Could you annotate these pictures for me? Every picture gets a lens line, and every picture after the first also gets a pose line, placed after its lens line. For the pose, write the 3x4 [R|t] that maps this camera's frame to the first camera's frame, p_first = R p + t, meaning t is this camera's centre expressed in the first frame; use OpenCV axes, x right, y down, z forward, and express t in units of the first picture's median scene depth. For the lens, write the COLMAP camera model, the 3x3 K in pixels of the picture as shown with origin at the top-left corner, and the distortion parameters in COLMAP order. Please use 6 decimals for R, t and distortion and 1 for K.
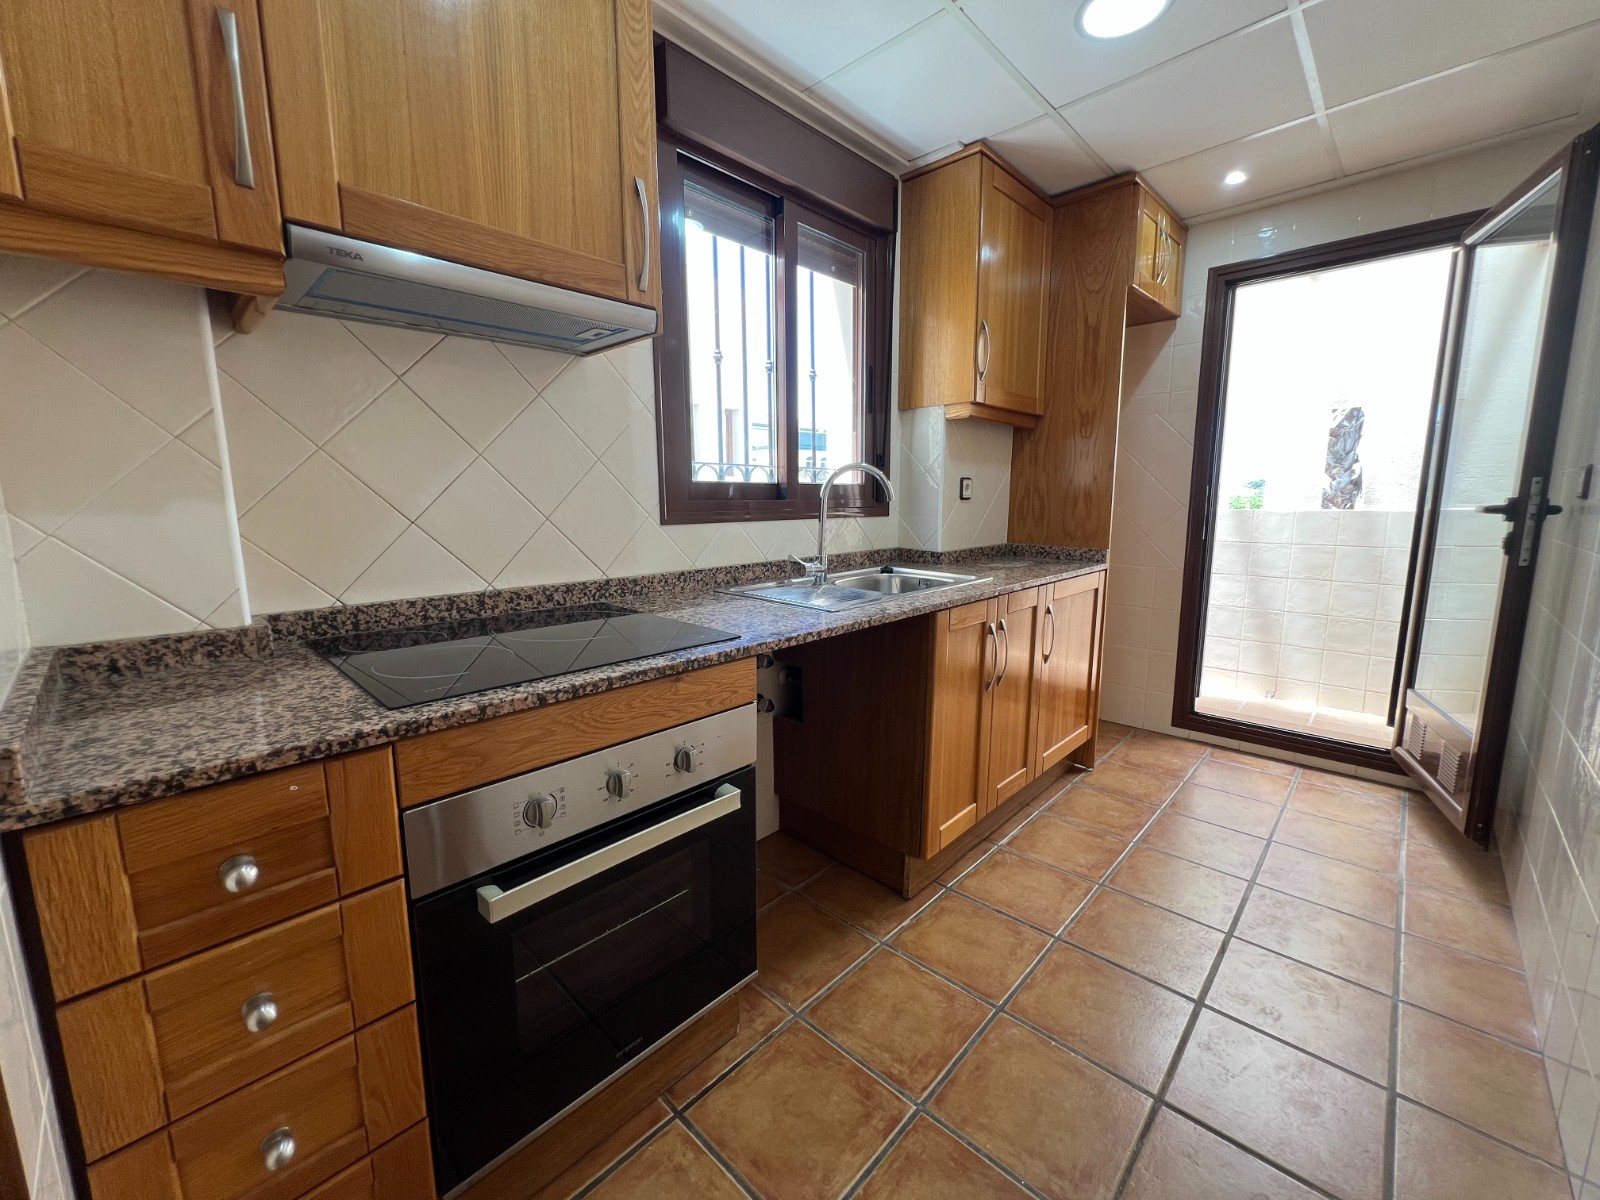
lens RADIAL K [[638.8, 0, 799.6], [0, 638.8, 588.7], [0, 0, 1]] dist [-0.002890, 0.000490]
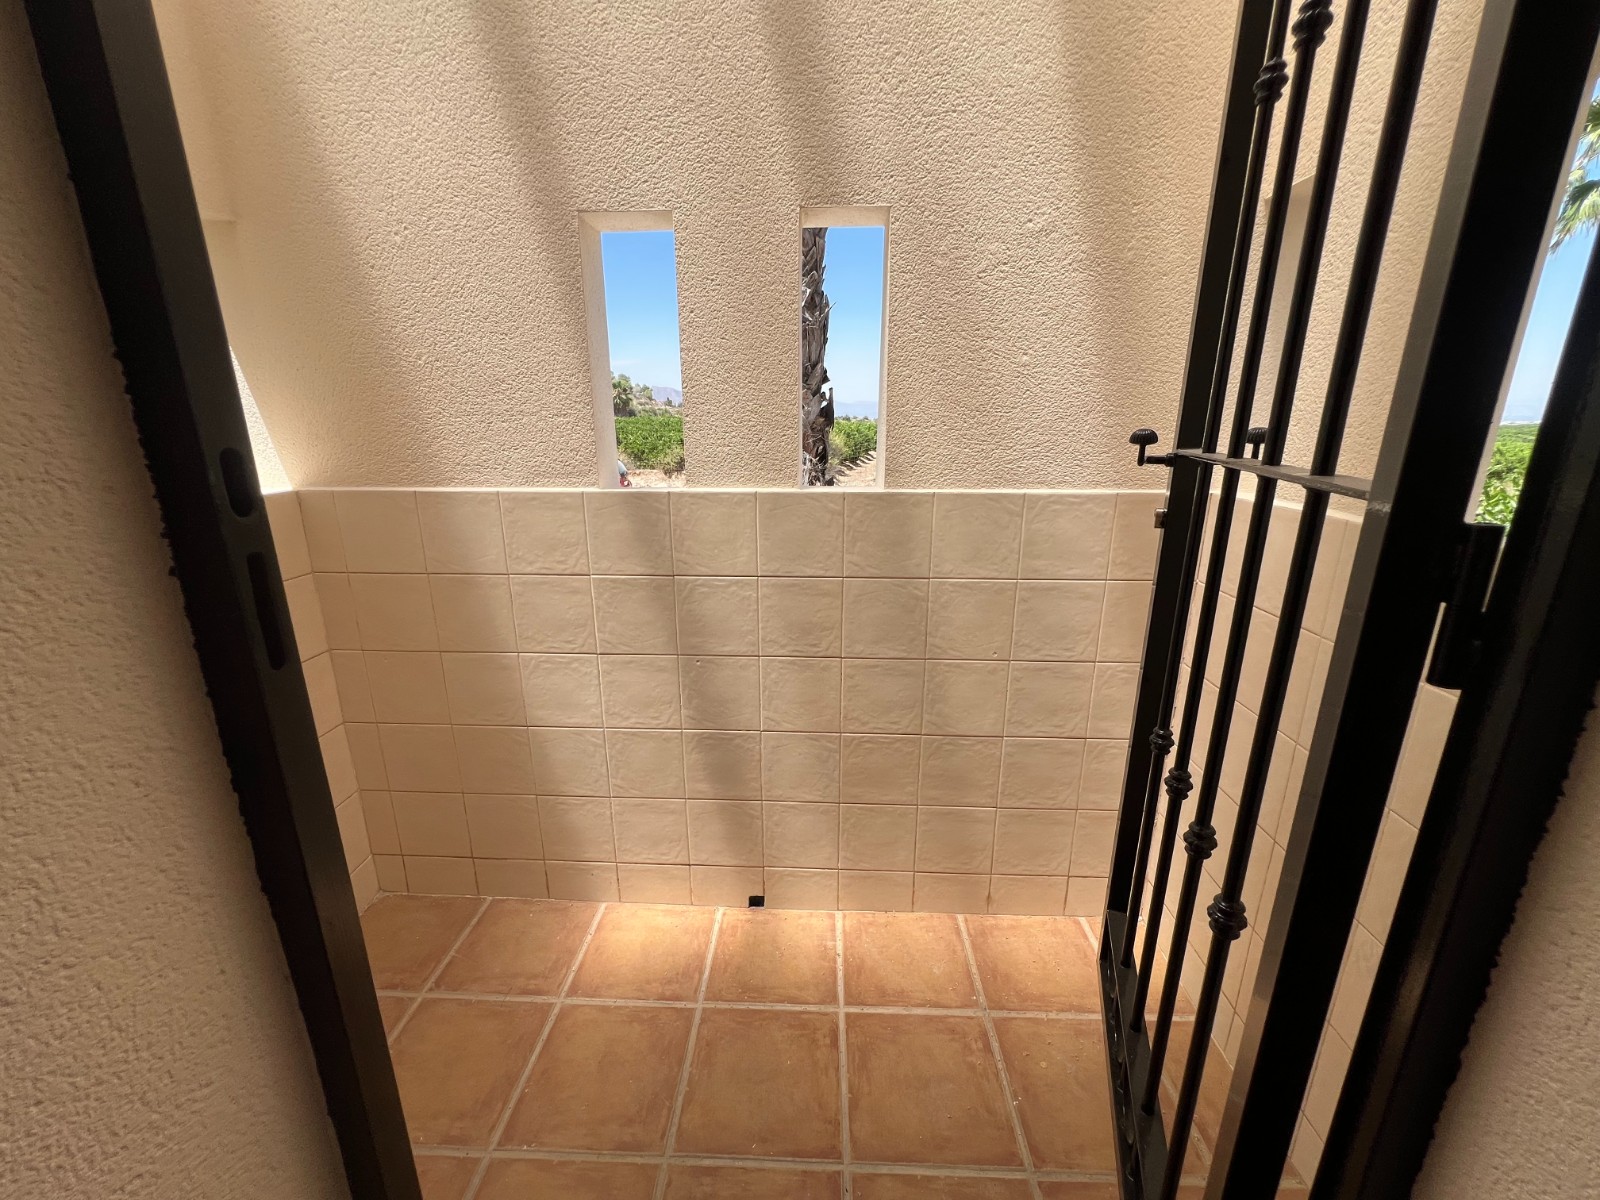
lens RADIAL K [[638.8, 0, 799.9], [0, 638.8, 594.5], [0, 0, 1]] dist [-0.002890, 0.000490]
pose [[0.751515, -0.174548, 0.636206, 0.505112], [0.091878, 0.982657, 0.161070, -0.115150], [-0.653287, -0.062593, 0.754518, 0.642093]]
